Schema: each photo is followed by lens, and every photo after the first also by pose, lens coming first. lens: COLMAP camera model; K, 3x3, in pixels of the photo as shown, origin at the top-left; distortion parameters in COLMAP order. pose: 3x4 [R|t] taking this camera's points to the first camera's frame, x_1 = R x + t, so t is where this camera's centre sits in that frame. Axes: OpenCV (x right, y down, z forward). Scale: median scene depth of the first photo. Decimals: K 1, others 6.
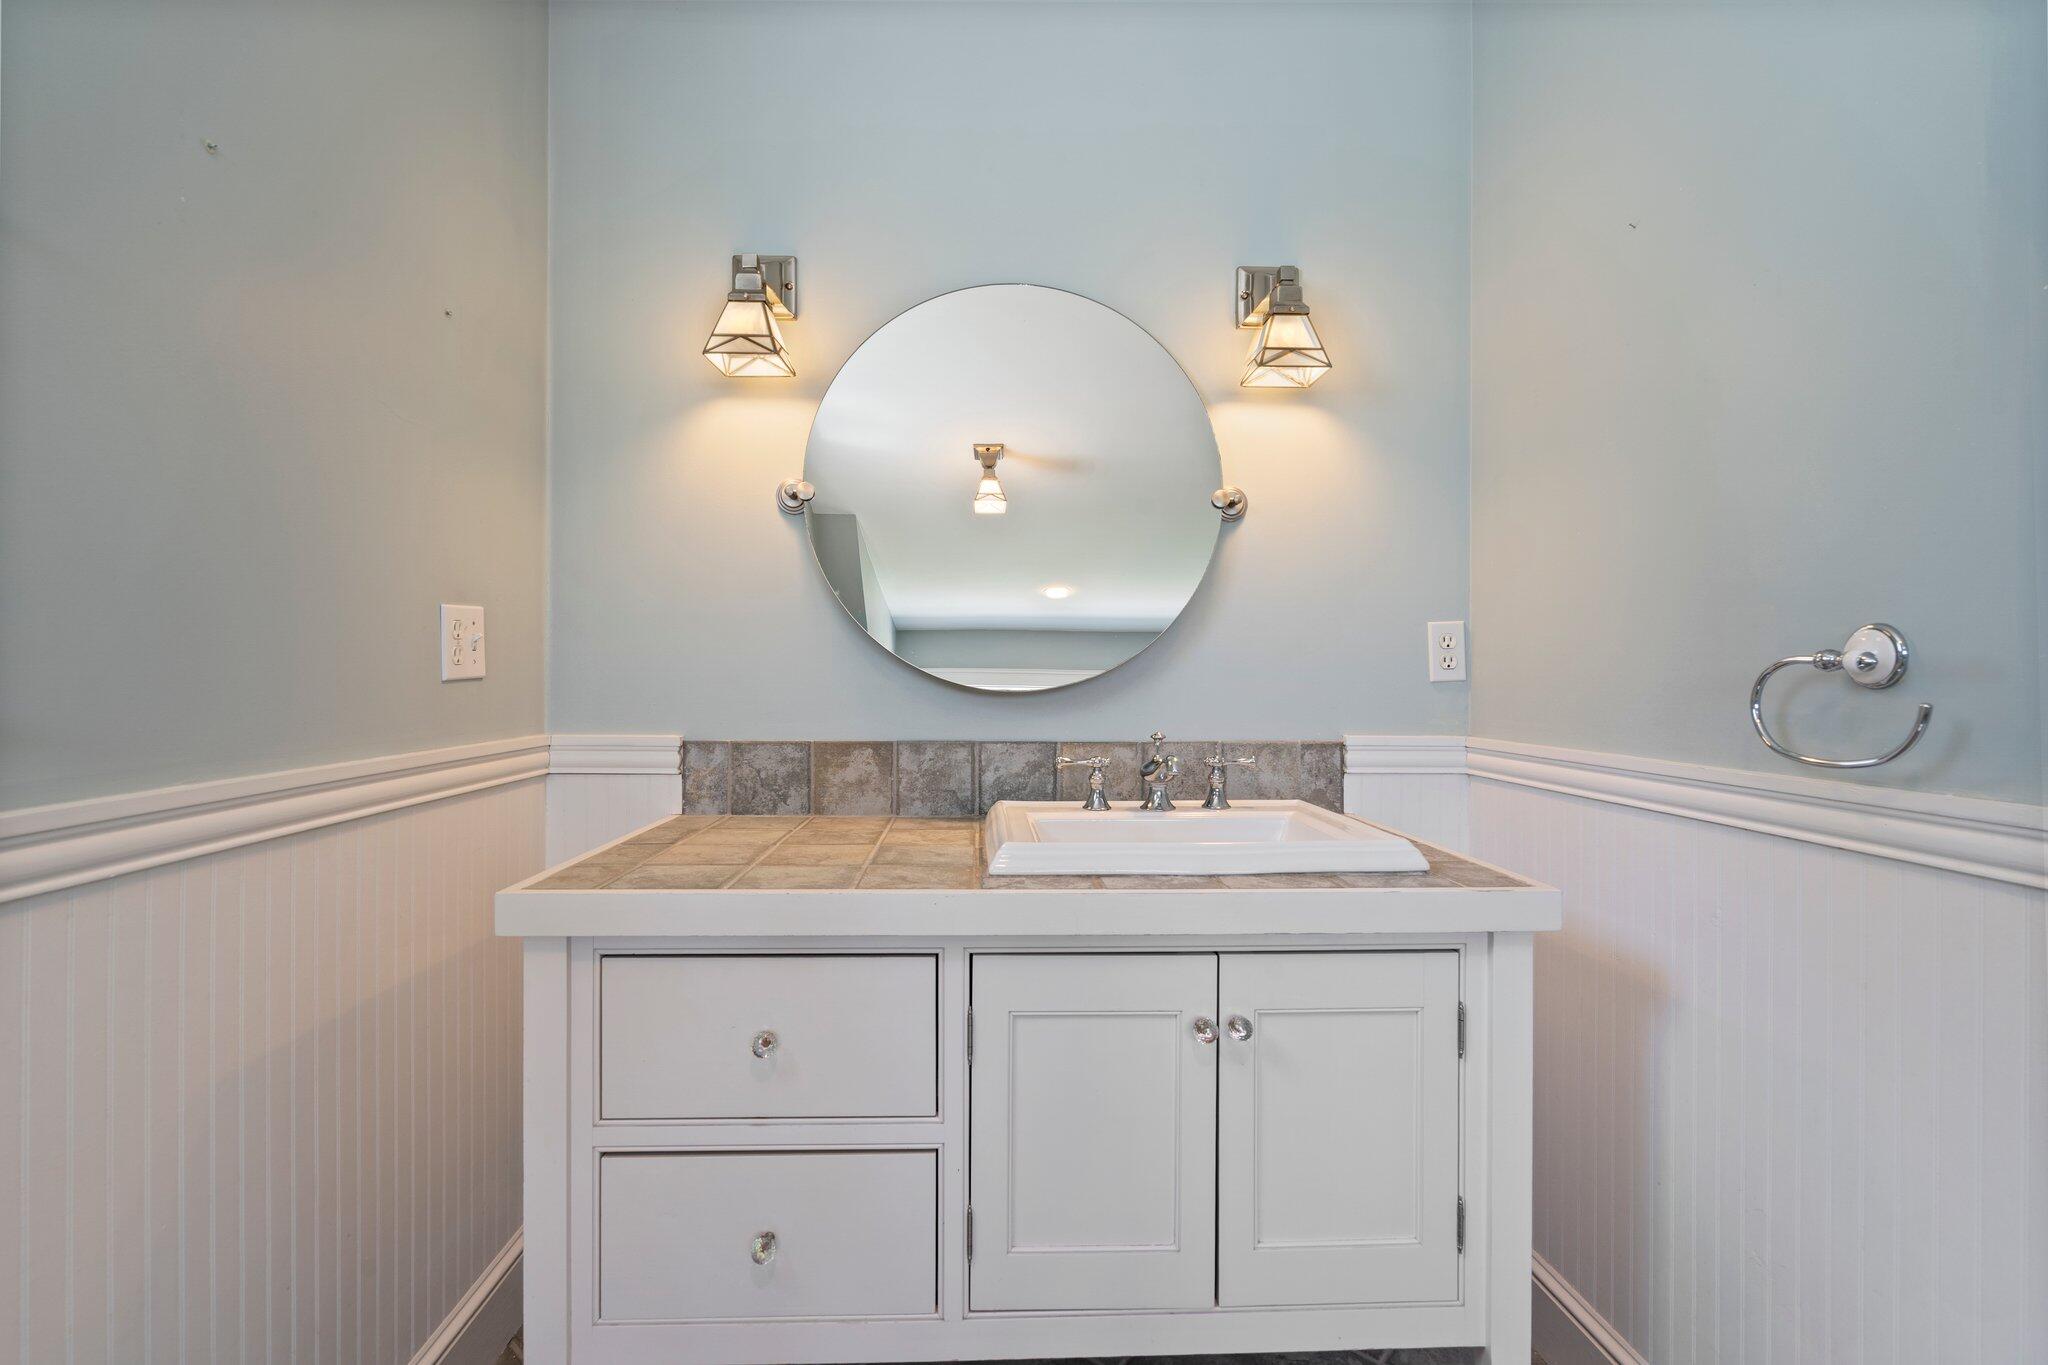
lens RADIAL K [[928.5, 0, 1024.0], [0, 928.5, 682.5], [0, 0, 1]] dist [0.000494, -0.000008]
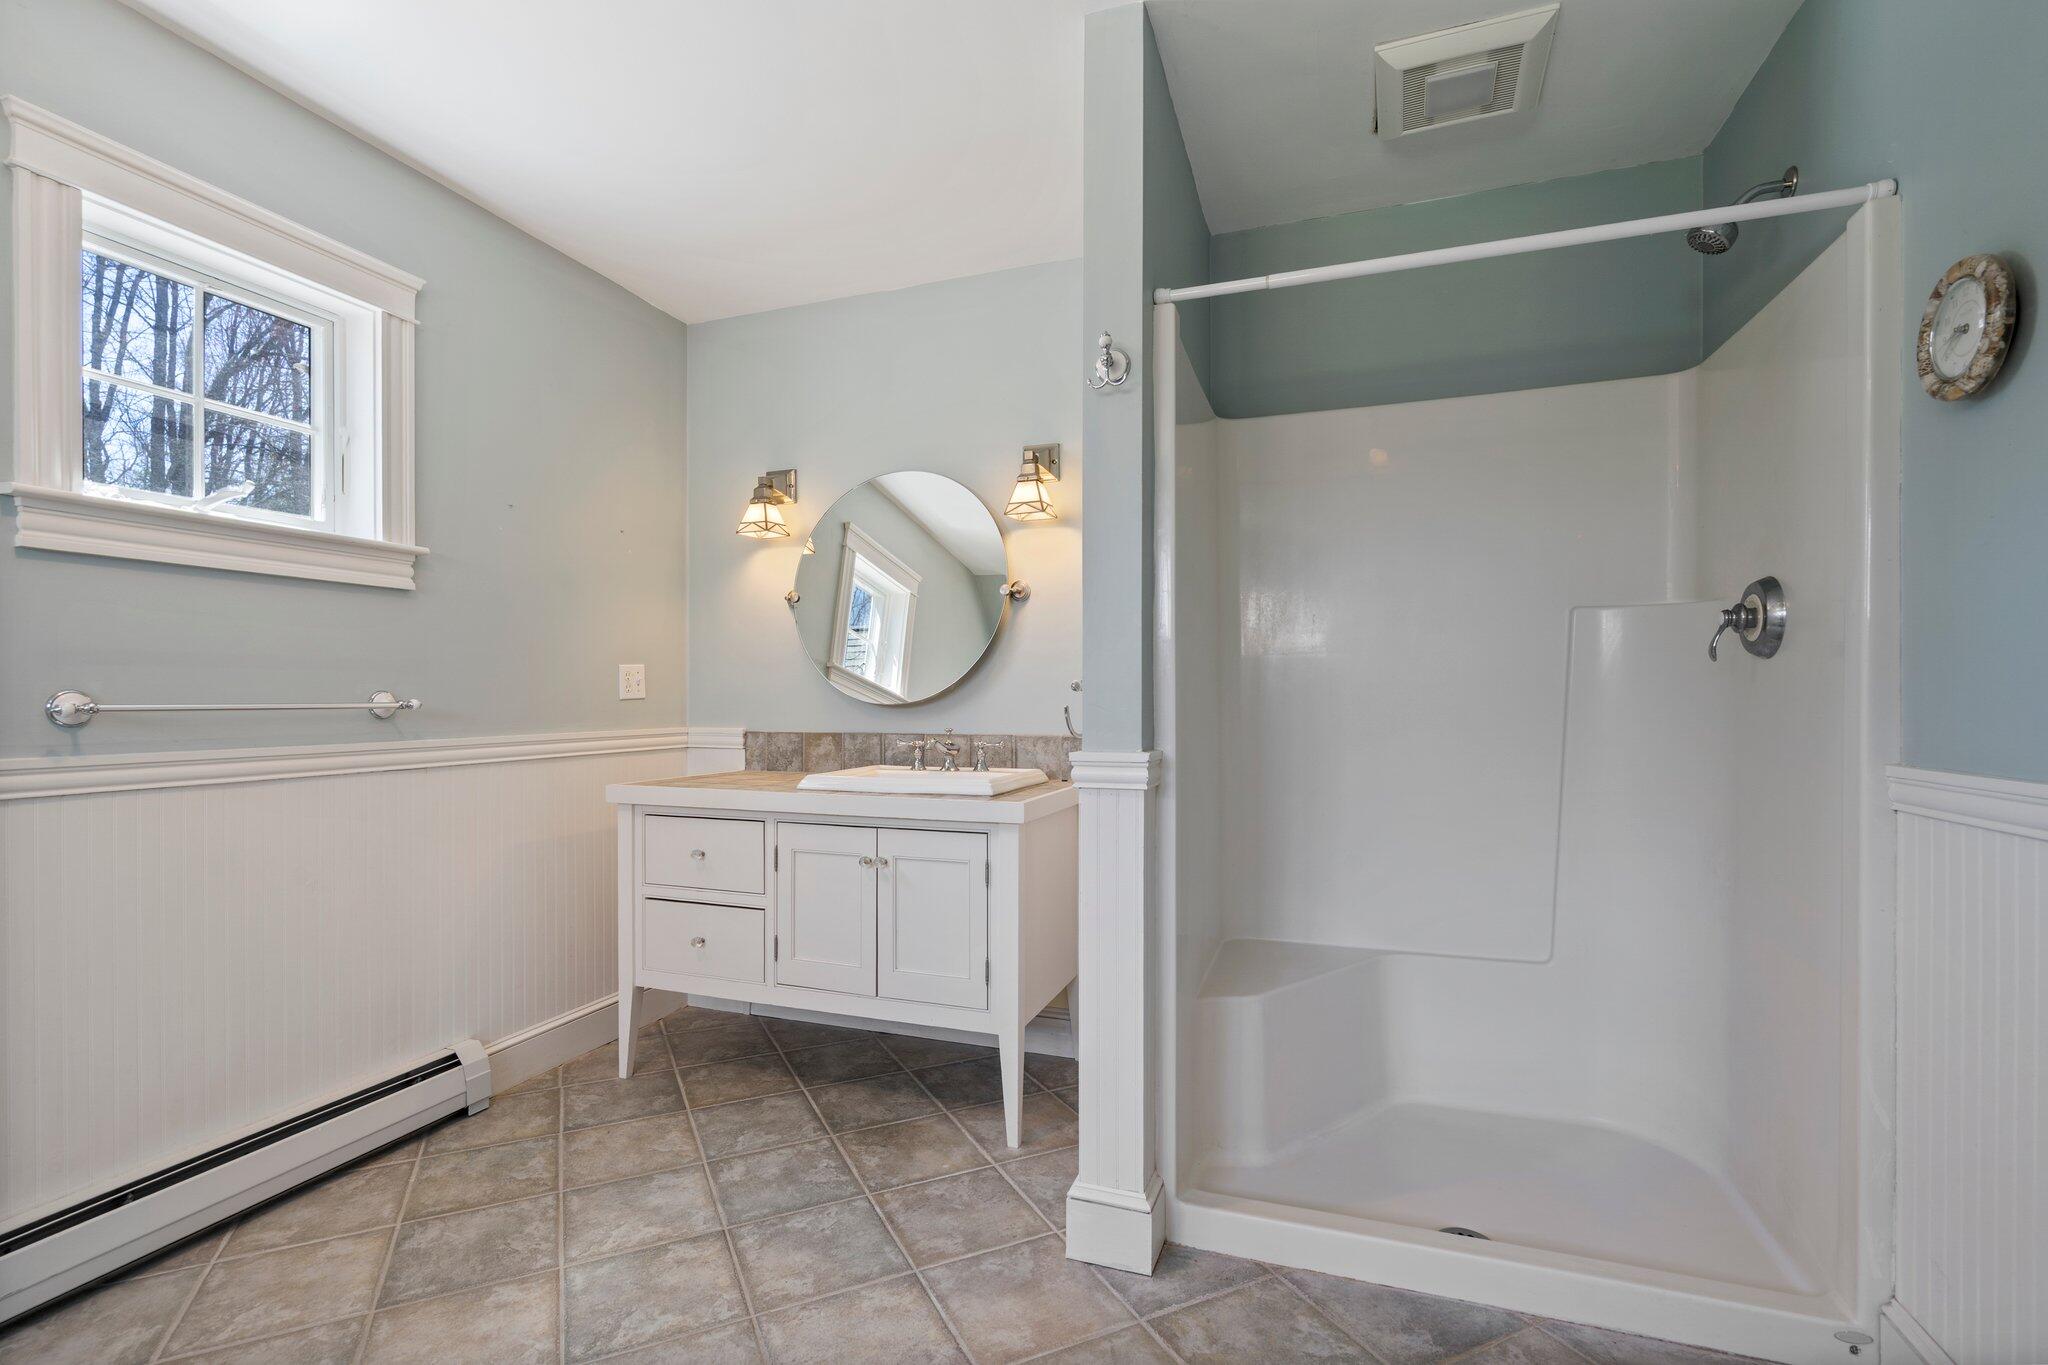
lens RADIAL K [[936.9, 0, 1009.8], [0, 936.9, 706.4], [0, 0, 1]] dist [-0.002530, -0.000908]
pose [[0.923473, -0.001093, -0.383663, 0.864036], [0.002173, 0.999995, 0.002381, 0.008900], [0.383658, -0.003032, 0.923470, -0.556926]]
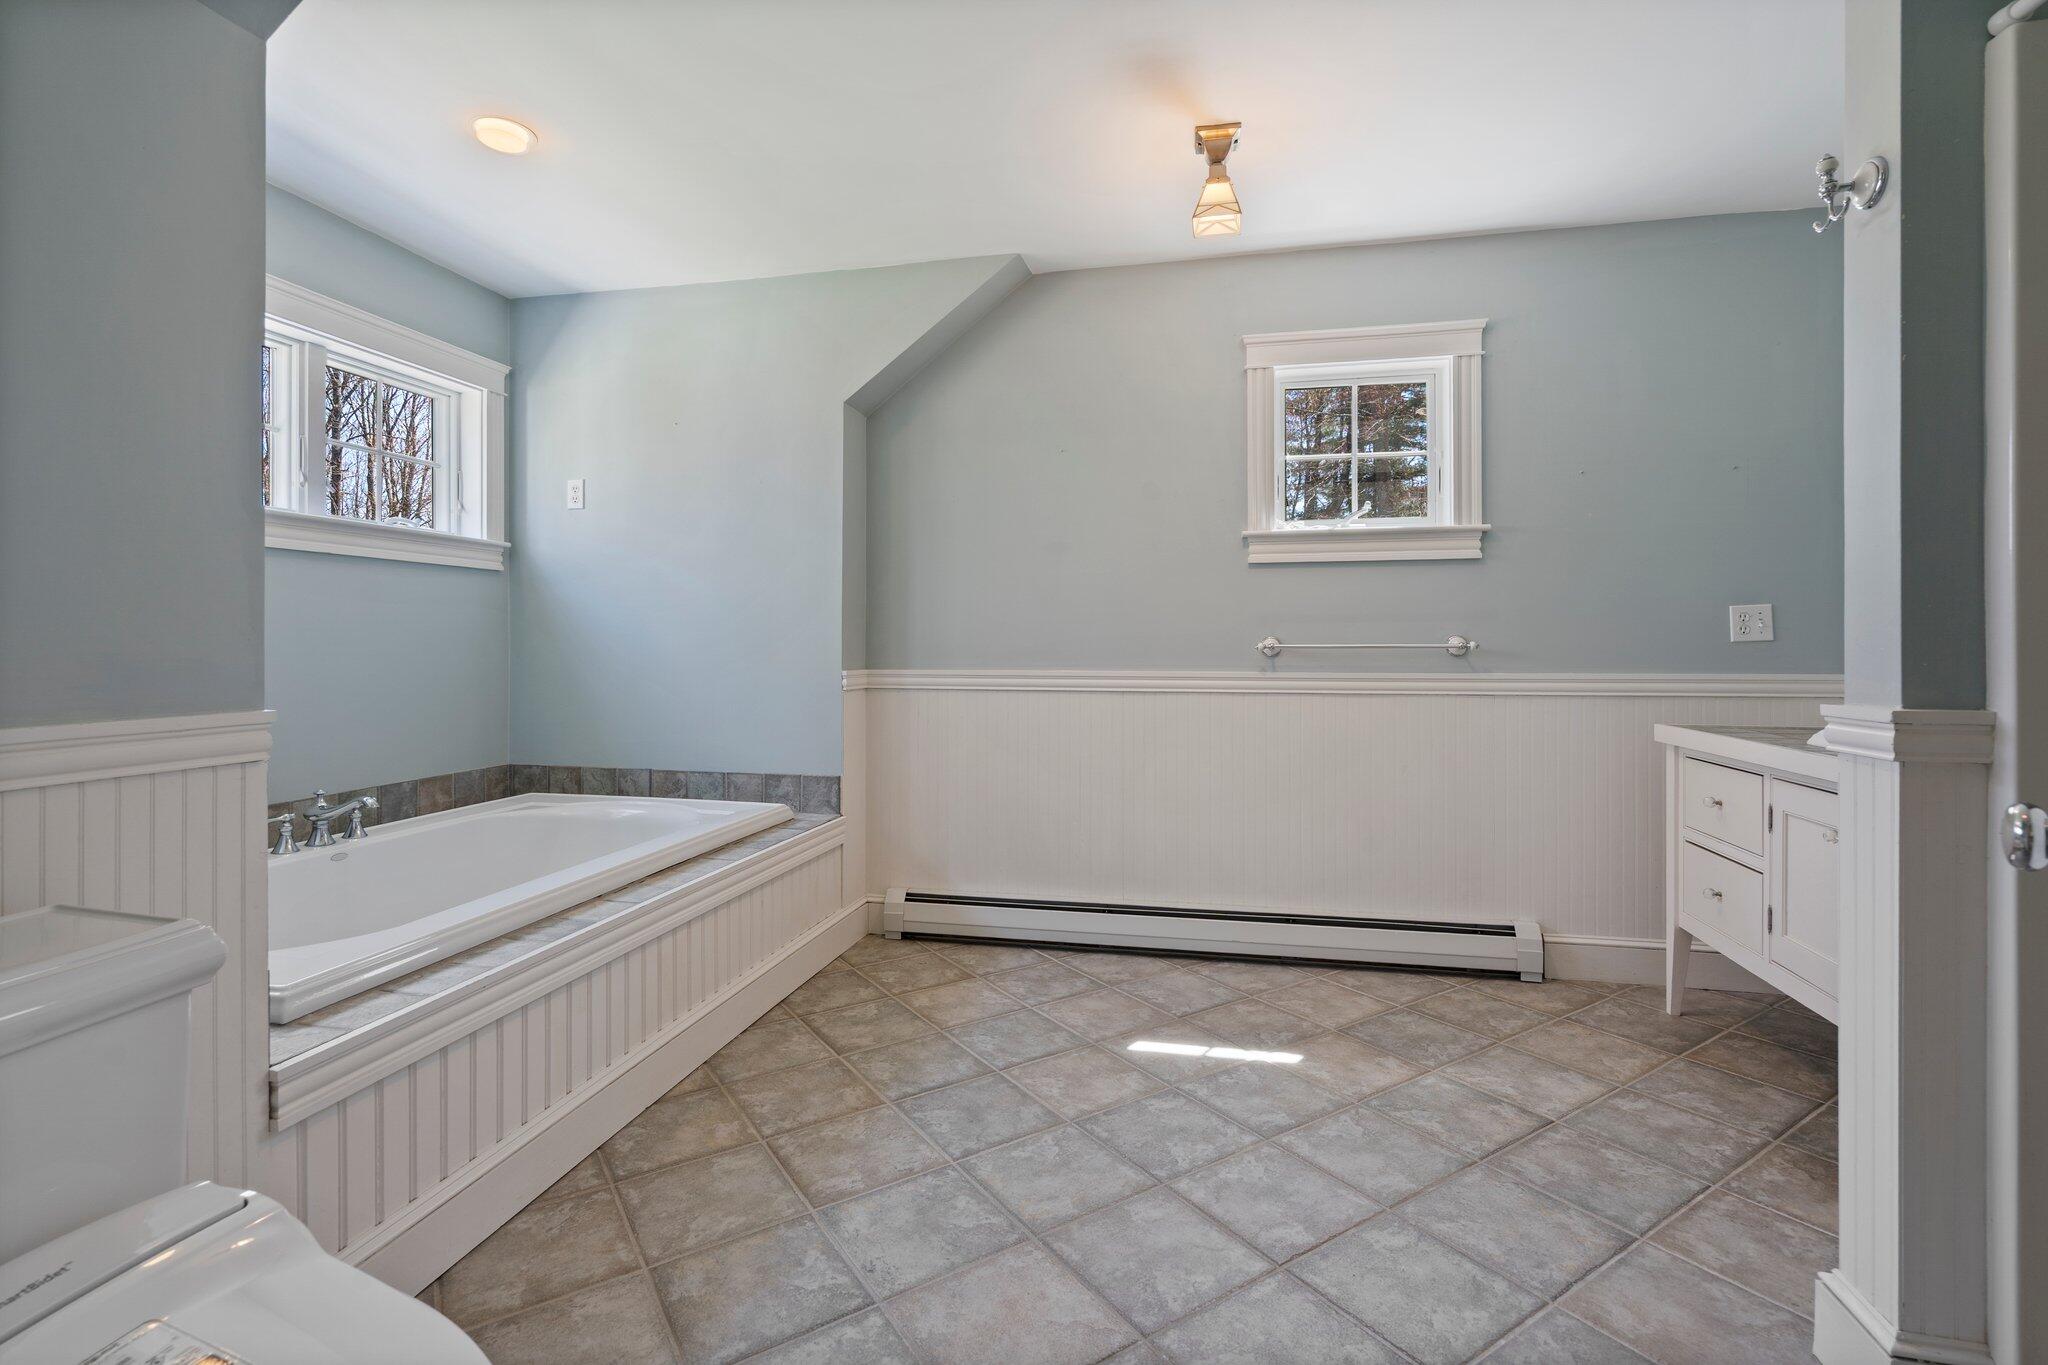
lens RADIAL K [[963.5, 0, 1029.9], [0, 963.5, 651.9], [0, 0, 1]] dist [-0.003236, -0.000725]
pose [[-0.254727, 0.001429, -0.967012, 1.525231], [-0.006569, 0.999973, 0.003208, 0.018742], [0.966991, 0.007170, -0.254711, -0.000753]]
